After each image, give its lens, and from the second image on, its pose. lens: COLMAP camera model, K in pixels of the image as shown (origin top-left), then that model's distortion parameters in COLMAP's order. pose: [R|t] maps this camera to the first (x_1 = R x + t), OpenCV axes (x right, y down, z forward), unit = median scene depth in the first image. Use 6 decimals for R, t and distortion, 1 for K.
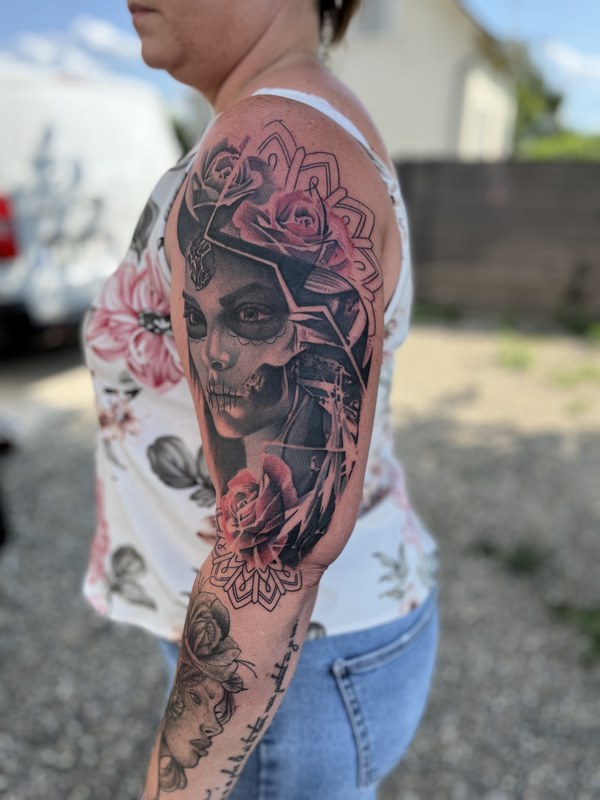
lens RADIAL K [[588.4, 0, 296.4], [0, 588.4, 397.7], [0, 0, 1]] dist [-0.002441, -0.004634]
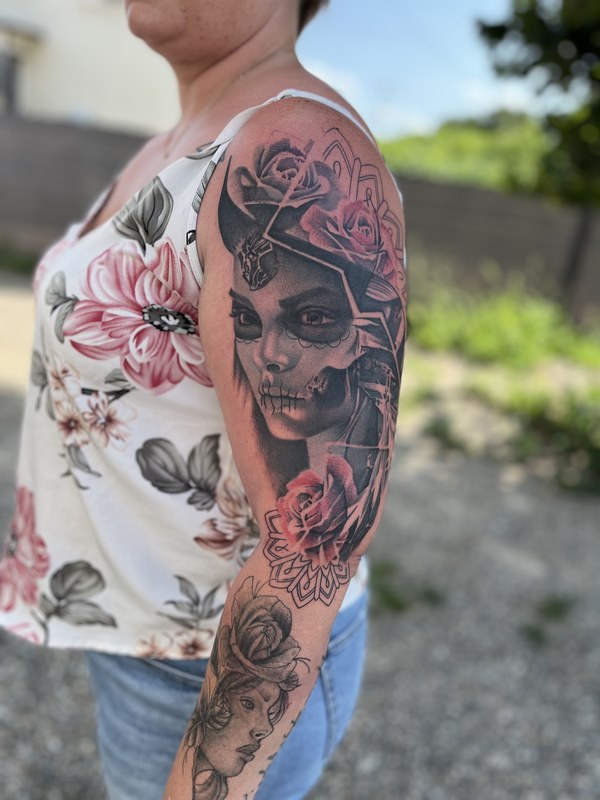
lens RADIAL K [[588.4, 0, 296.4], [0, 588.4, 397.7], [0, 0, 1]] dist [-0.002441, -0.004634]
pose [[0.933209, -0.013649, 0.359073, -0.461357], [0.006695, 0.999765, 0.020602, -0.024193], [-0.359270, -0.016821, 0.933082, 0.060697]]
